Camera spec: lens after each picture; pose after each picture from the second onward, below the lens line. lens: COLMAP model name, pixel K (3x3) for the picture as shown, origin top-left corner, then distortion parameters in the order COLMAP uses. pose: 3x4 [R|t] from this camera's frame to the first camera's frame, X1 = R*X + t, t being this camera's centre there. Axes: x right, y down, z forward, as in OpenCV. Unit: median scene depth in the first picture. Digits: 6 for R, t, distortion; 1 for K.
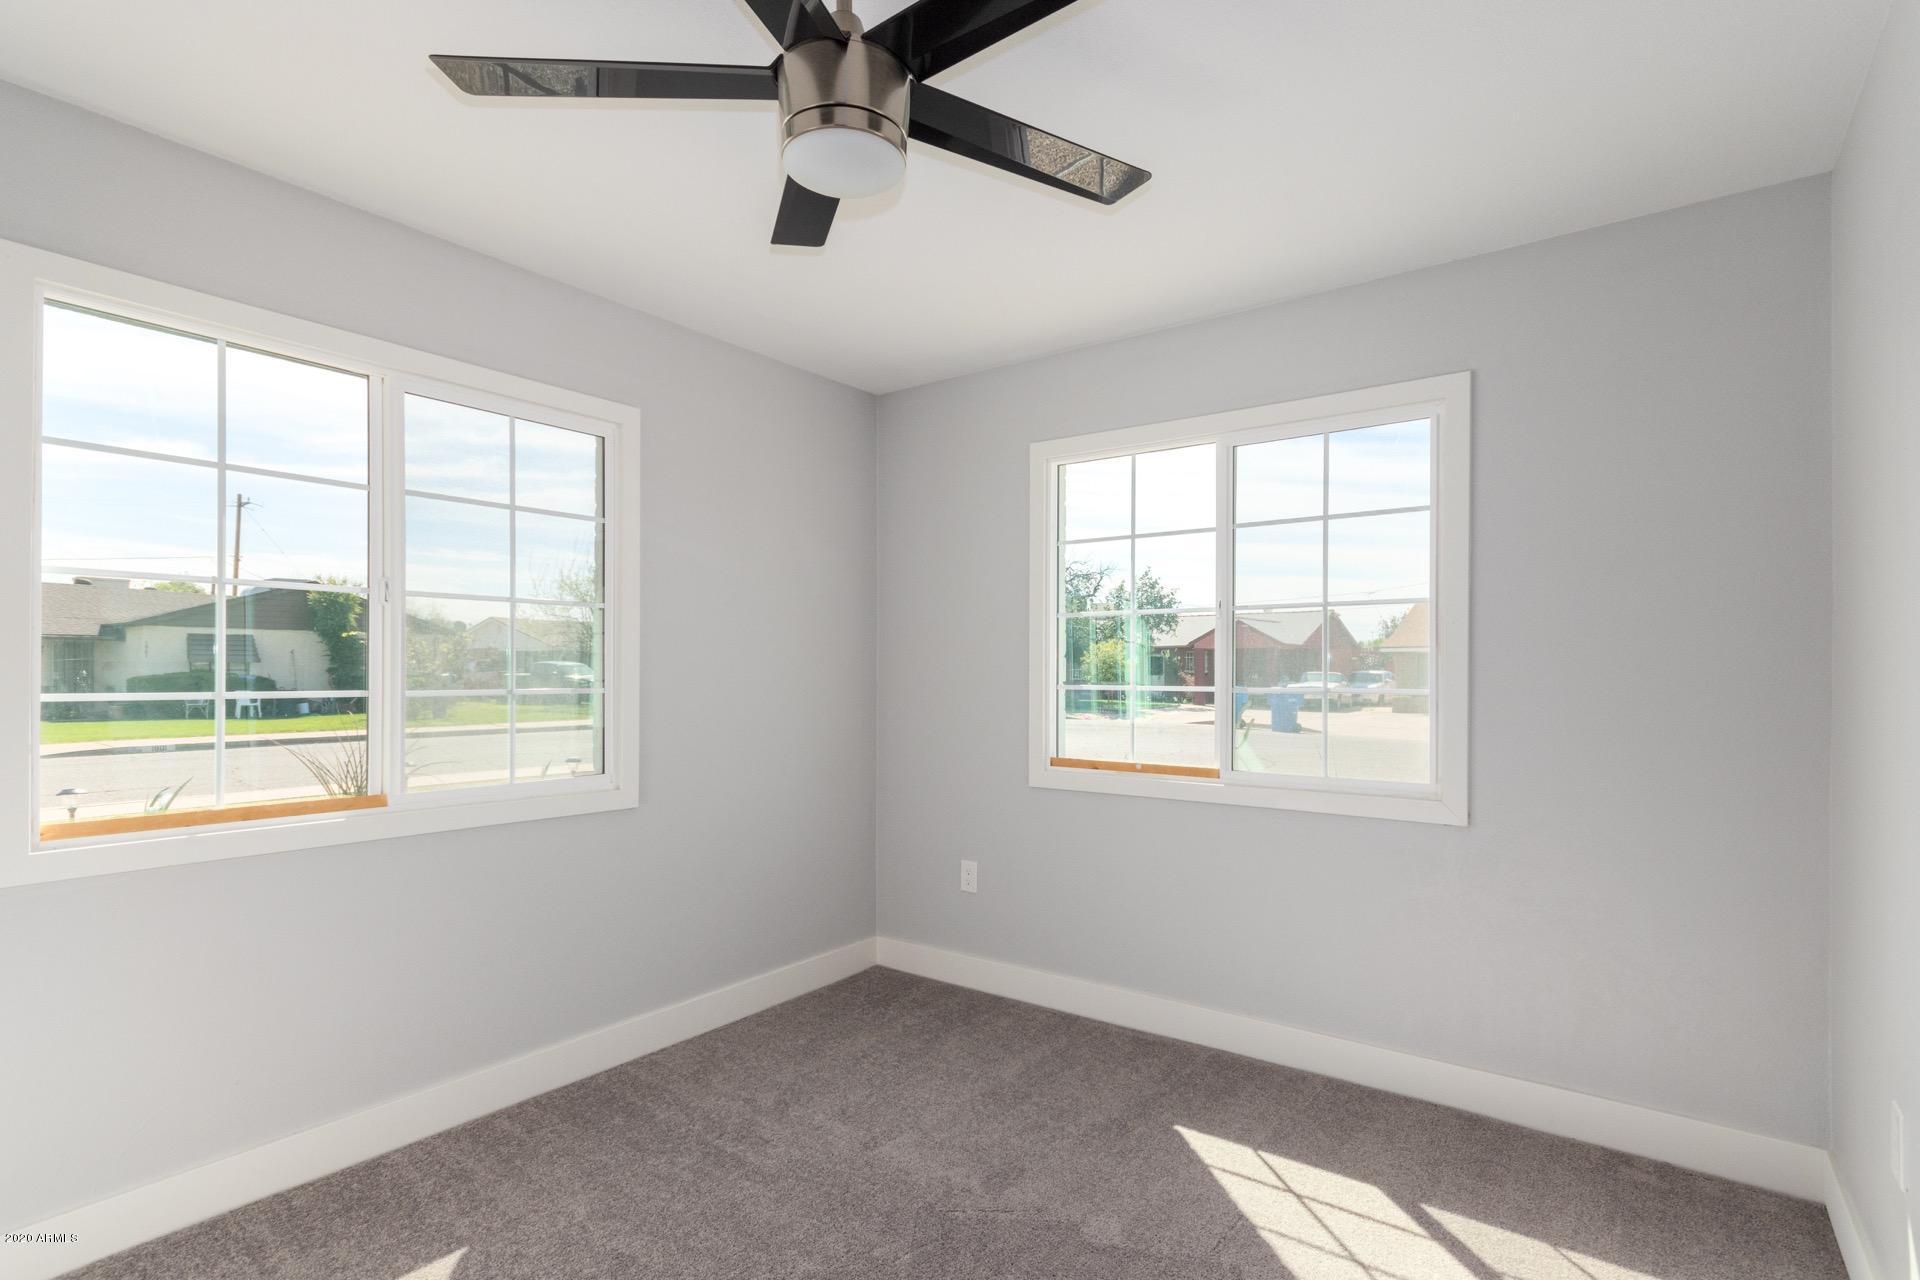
lens RADIAL K [[920.2, 0, 959.9], [0, 920.2, 657.3], [0, 0, 1]] dist [-0.009547, 0.013974]
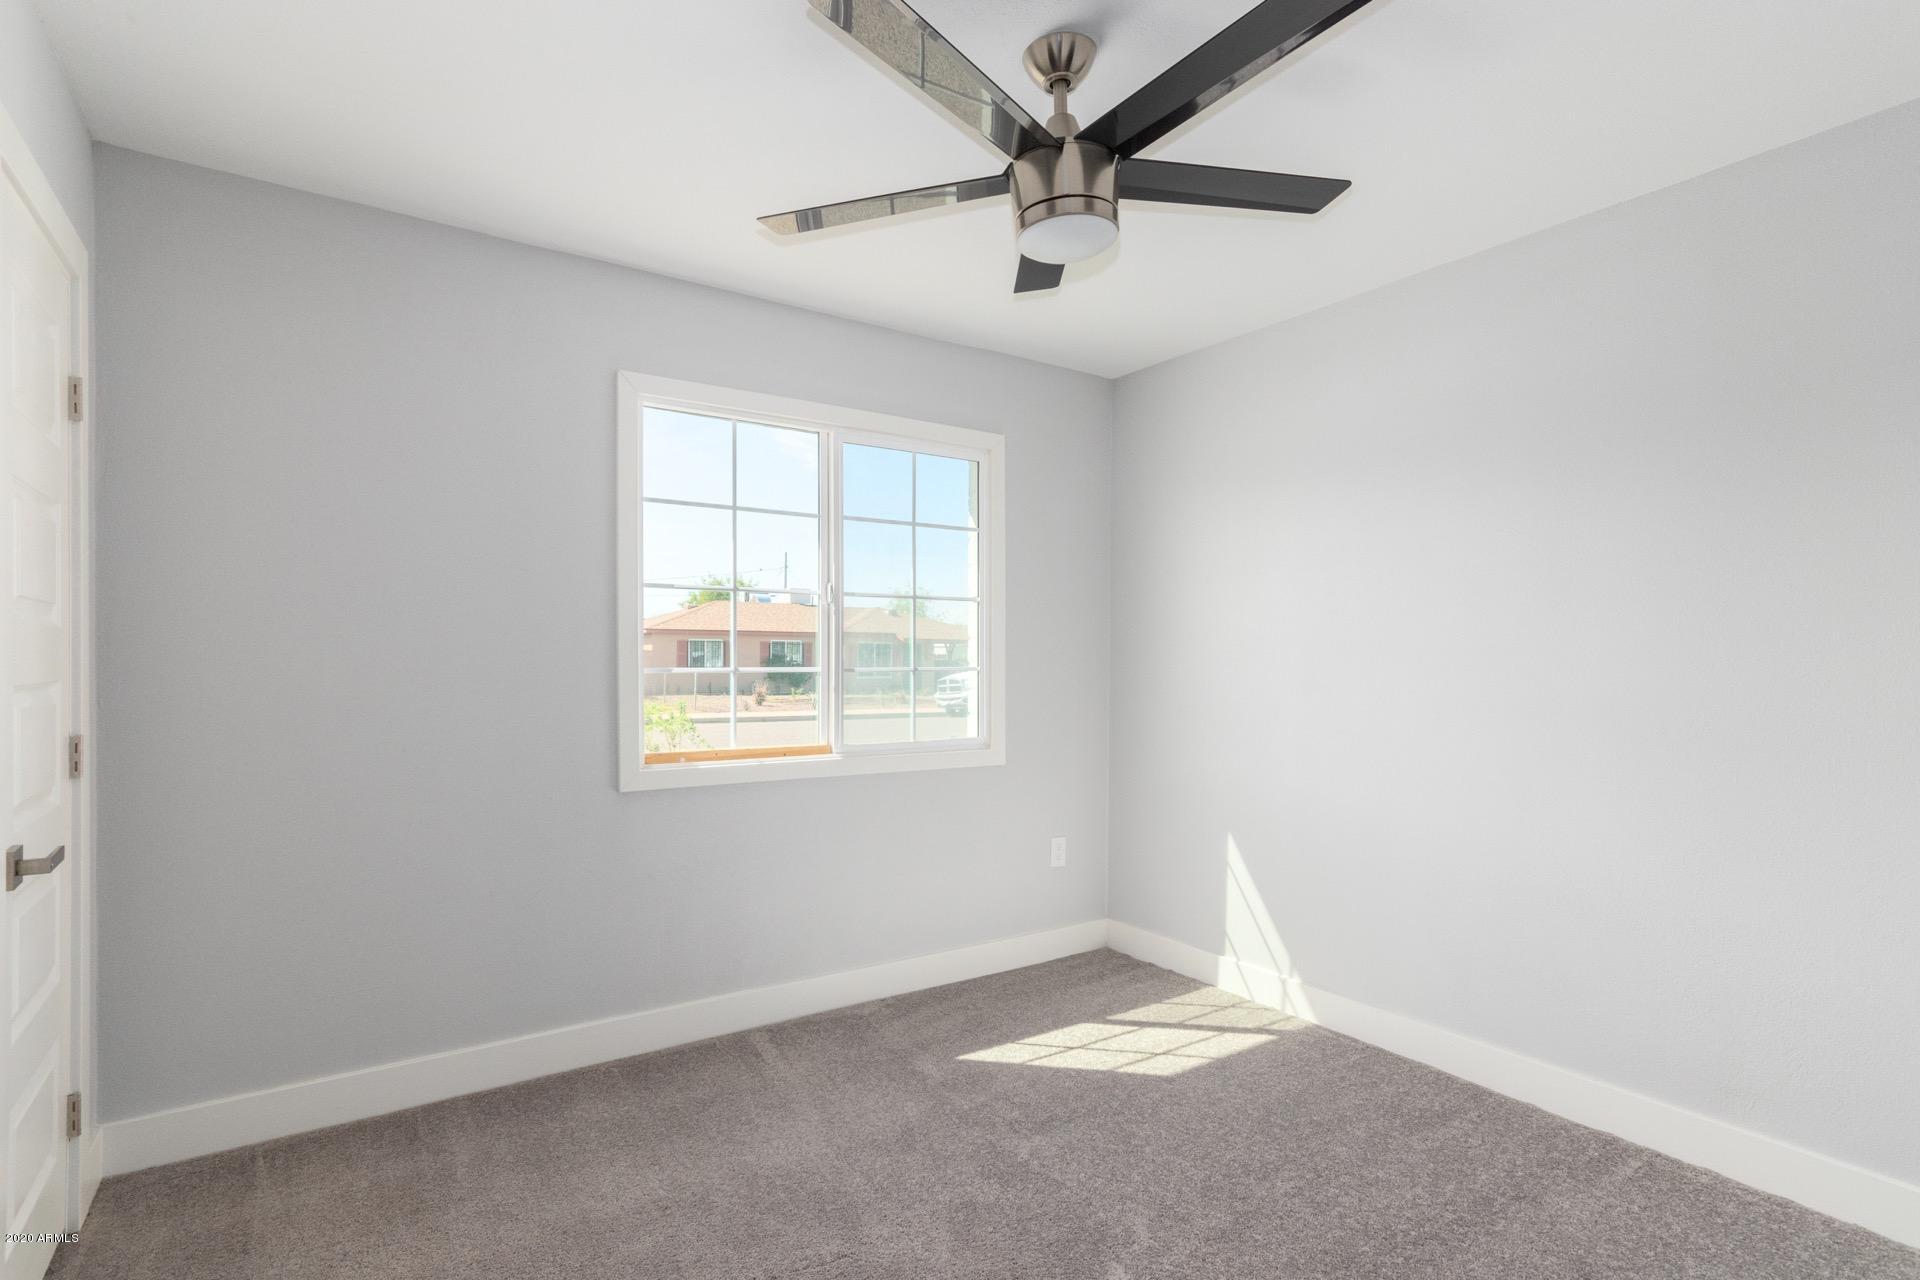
lens RADIAL K [[920.2, 0, 959.9], [0, 920.2, 657.3], [0, 0, 1]] dist [-0.009547, 0.013974]
pose [[0.352082, -0.000988, 0.935969, -0.761399], [-0.016077, 0.999846, 0.007104, 0.011562], [-0.935831, -0.017549, 0.352011, 0.570974]]
